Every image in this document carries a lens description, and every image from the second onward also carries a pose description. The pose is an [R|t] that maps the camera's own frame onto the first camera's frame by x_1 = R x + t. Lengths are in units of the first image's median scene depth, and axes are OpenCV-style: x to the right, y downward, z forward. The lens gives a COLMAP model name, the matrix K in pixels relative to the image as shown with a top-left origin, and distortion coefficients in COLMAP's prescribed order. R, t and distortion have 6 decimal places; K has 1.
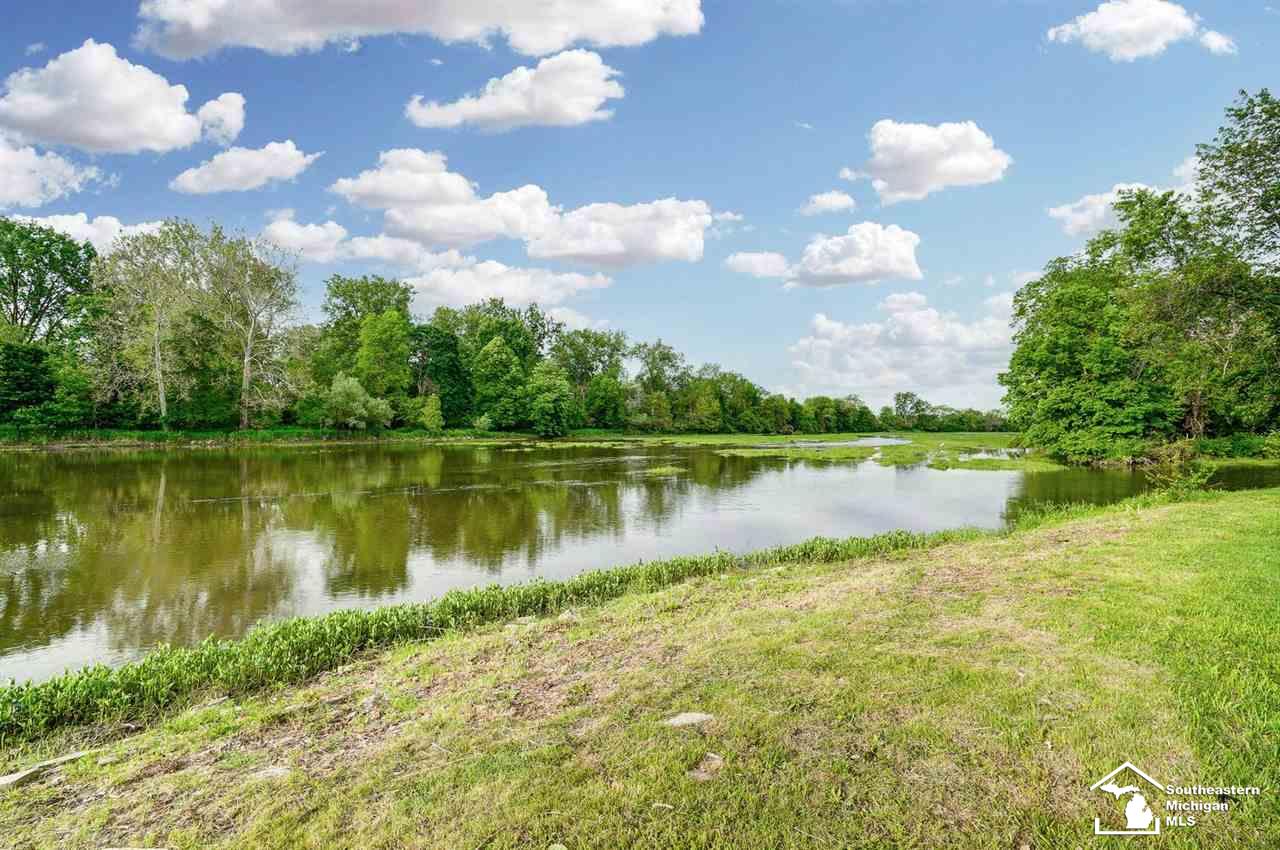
lens RADIAL K [[588.2, 0, 626.1], [0, 588.2, 420.1], [0, 0, 1]] dist [-0.013210, 0.002418]
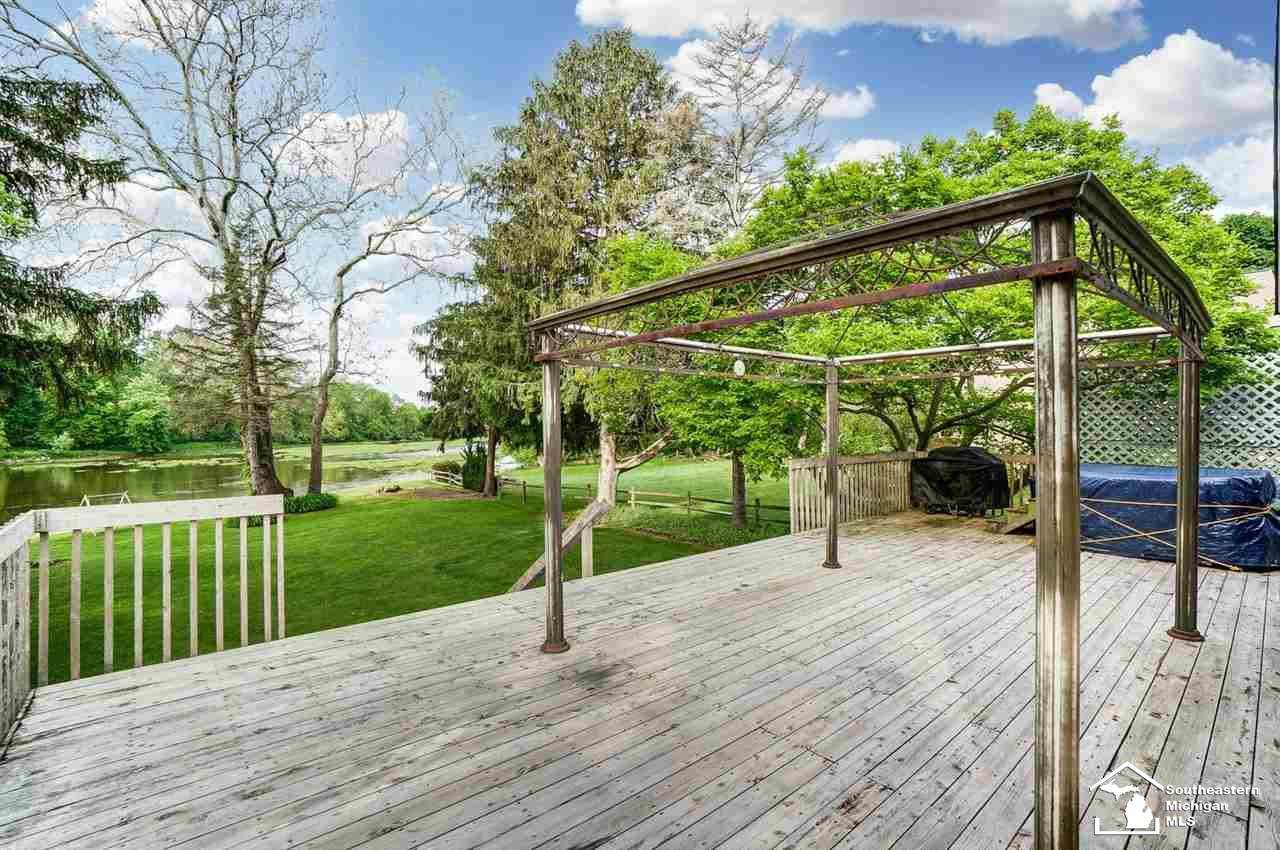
lens RADIAL K [[588.2, 0, 618.8], [0, 588.2, 418.7], [0, 0, 1]] dist [-0.013210, 0.002418]
pose [[0.846986, -0.005829, 0.531584, 0.019813], [0.007976, 0.999967, -0.001743, -0.022395], [-0.531556, 0.005716, 0.847004, -0.266559]]
